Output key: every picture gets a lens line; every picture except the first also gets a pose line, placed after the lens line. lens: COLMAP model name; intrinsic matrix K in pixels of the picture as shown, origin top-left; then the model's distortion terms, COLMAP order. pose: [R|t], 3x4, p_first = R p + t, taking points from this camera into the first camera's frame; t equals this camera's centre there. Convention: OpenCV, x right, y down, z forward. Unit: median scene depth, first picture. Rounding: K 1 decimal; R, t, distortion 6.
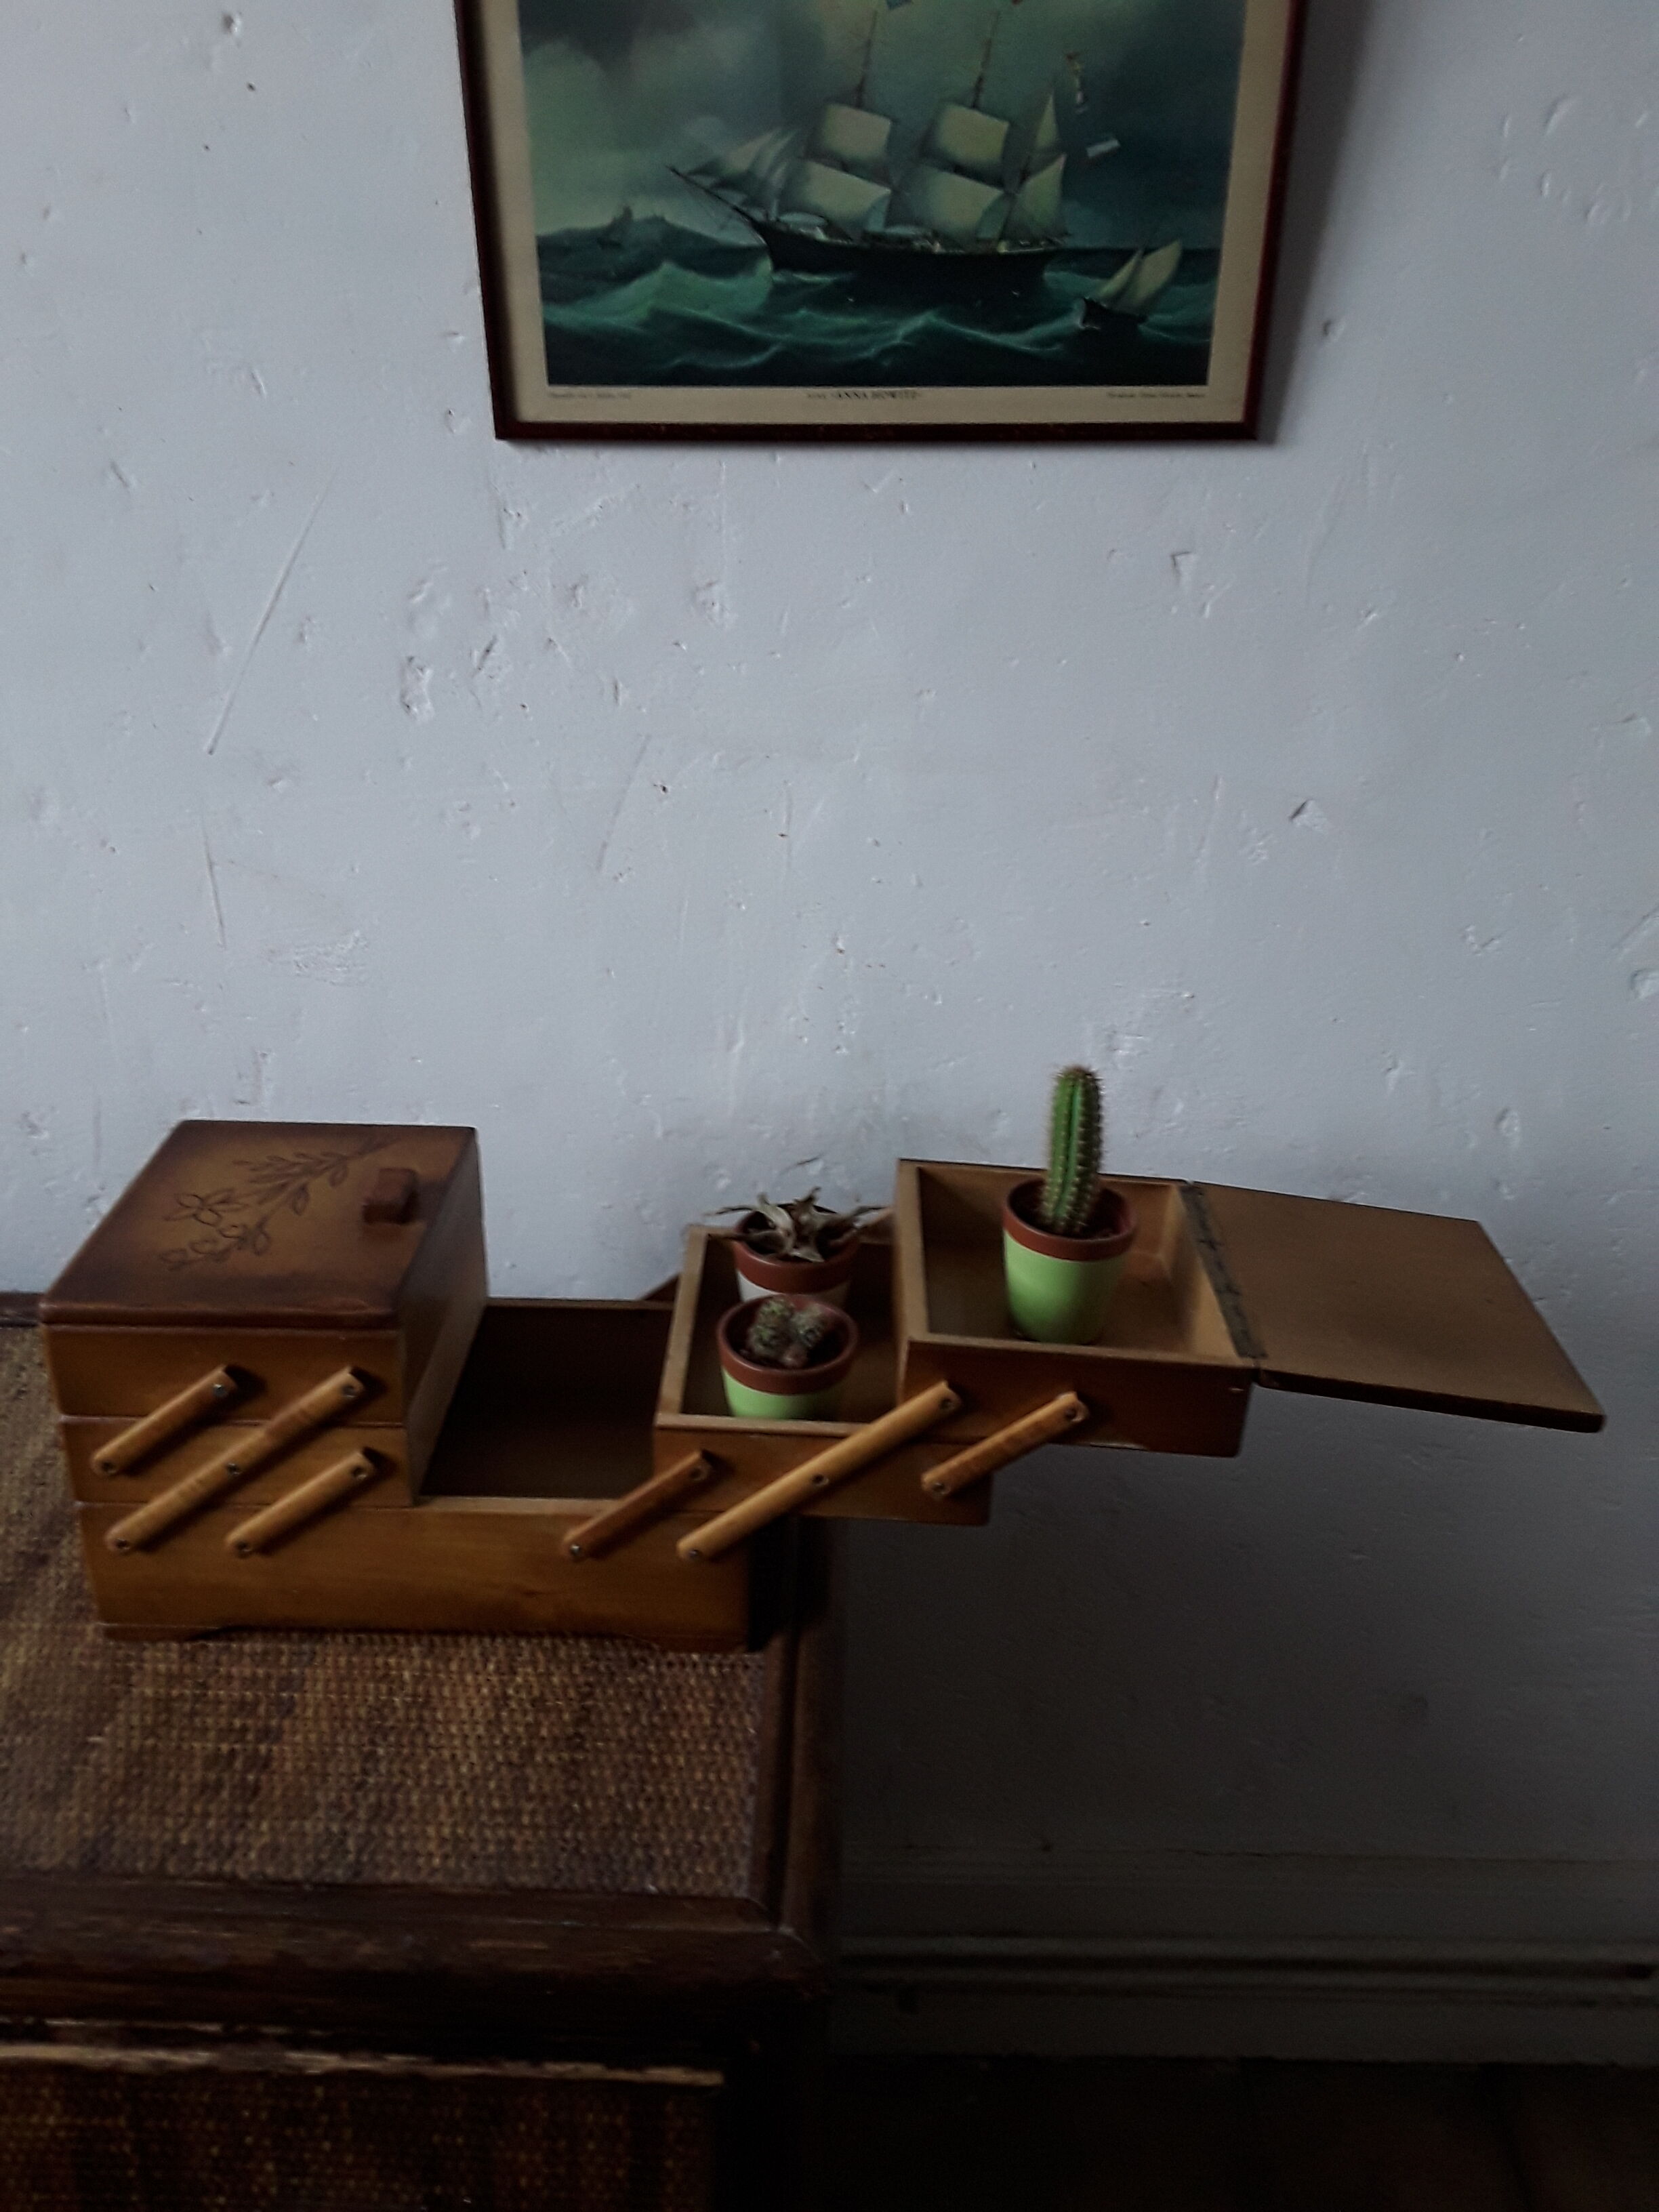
lens RADIAL K [[1702.2, 0, 829.5], [0, 1702.2, 1106.0], [0, 0, 1]] dist [-0.011513, -0.074263]
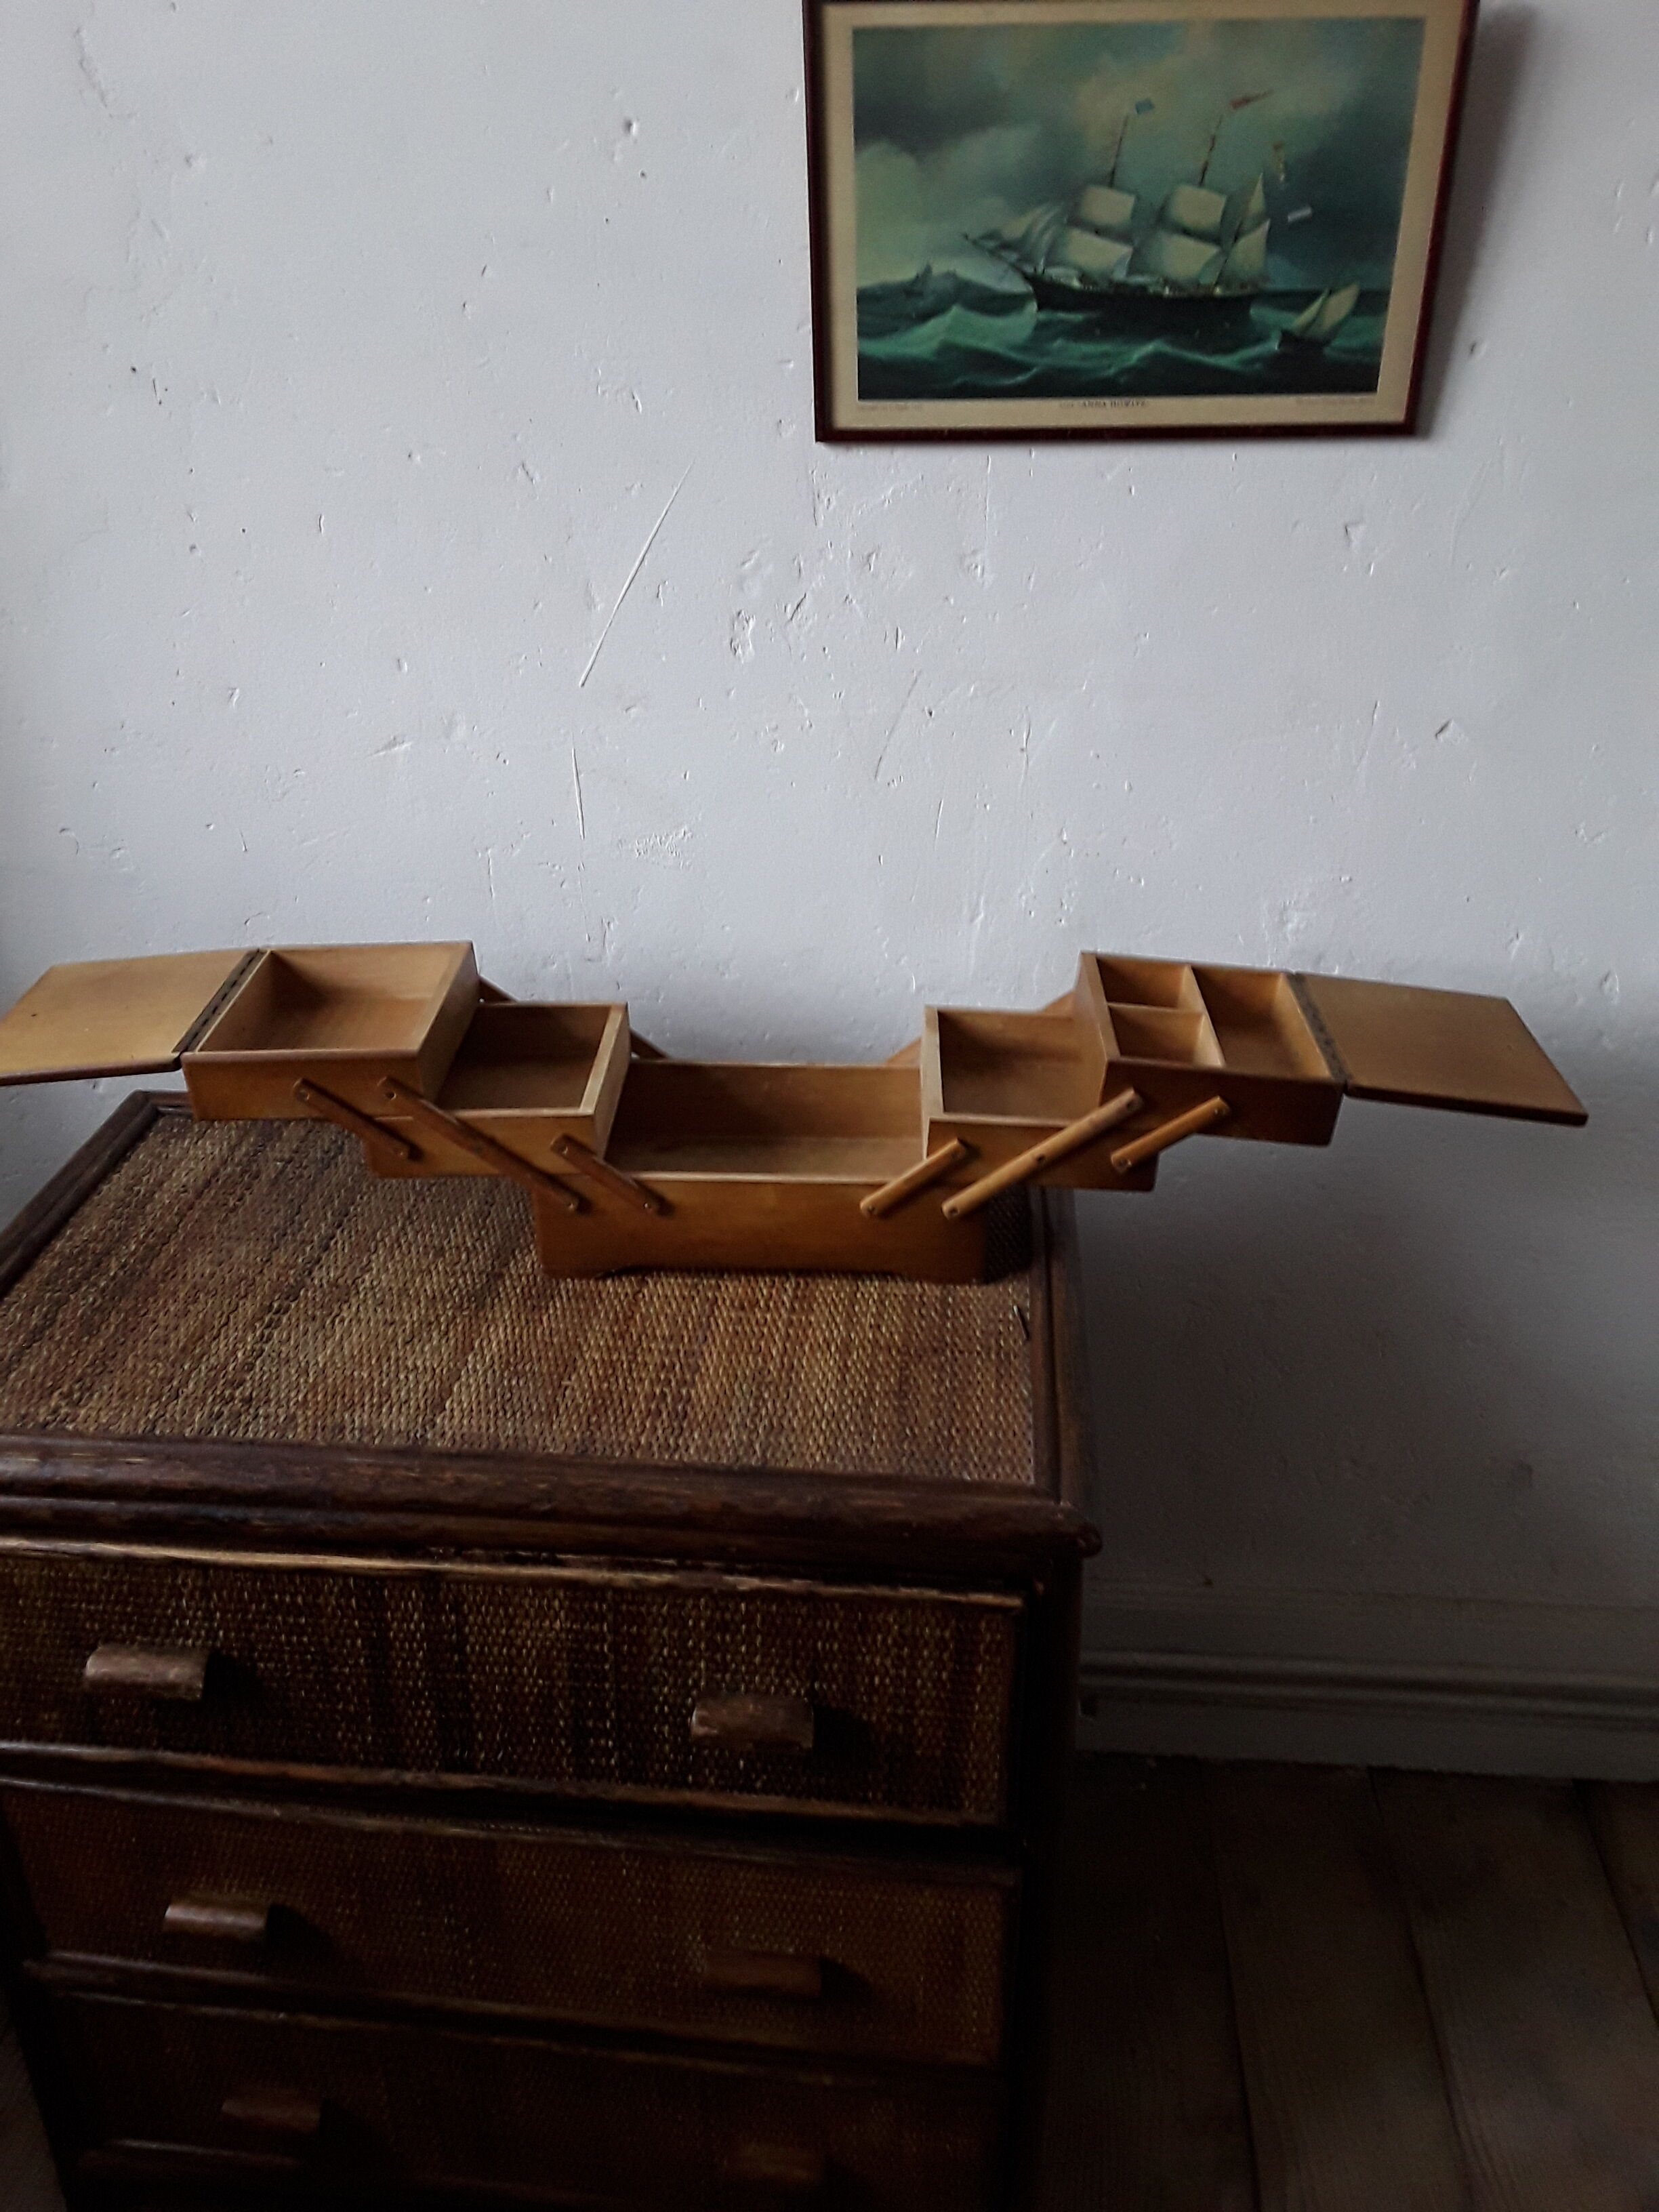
lens RADIAL K [[1745.4, 0, 772.6], [0, 1745.4, 1101.5], [0, 0, 1]] dist [0.010576, -0.112637]
pose [[0.996011, 0.014654, -0.088018, -0.111989], [-0.011437, 0.999252, 0.036951, 0.066973], [0.088494, -0.035797, 0.995433, -0.377424]]
